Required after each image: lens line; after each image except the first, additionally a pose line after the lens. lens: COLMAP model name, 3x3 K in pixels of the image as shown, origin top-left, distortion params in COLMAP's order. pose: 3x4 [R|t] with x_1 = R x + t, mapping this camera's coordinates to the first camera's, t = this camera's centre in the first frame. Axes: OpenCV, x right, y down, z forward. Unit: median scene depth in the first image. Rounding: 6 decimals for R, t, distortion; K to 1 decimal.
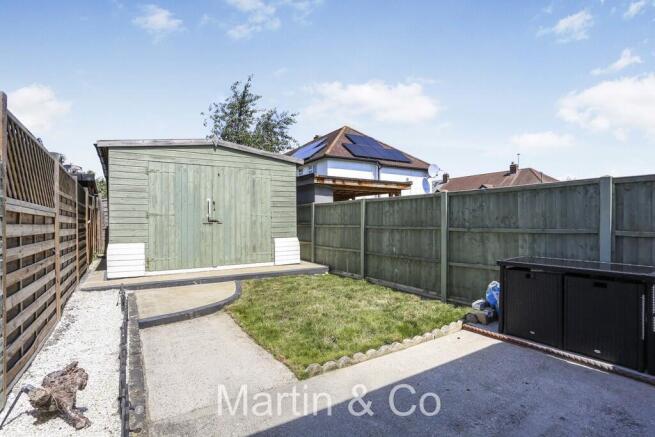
lens RADIAL K [[325.2, 0, 327.5], [0, 325.2, 218.5], [0, 0, 1]] dist [-0.001365, 0.000040]
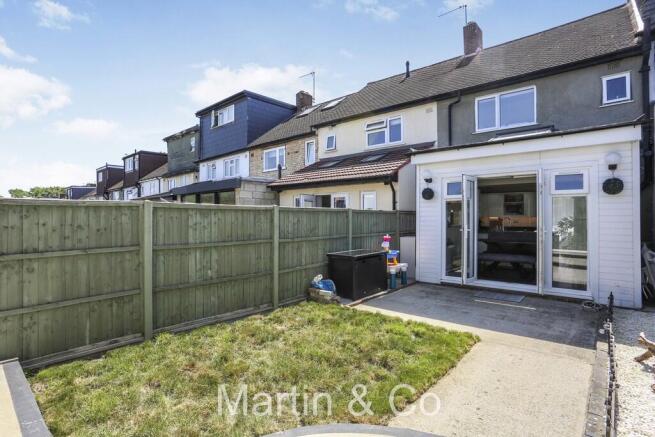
lens RADIAL K [[325.2, 0, 327.5], [0, 325.2, 218.5], [0, 0, 1]] dist [-0.001365, 0.000040]
pose [[-0.281176, 0.007474, 0.959627, -0.631417], [-0.004420, 0.999949, -0.009083, -0.028103], [-0.959646, -0.006795, -0.281128, 0.995708]]
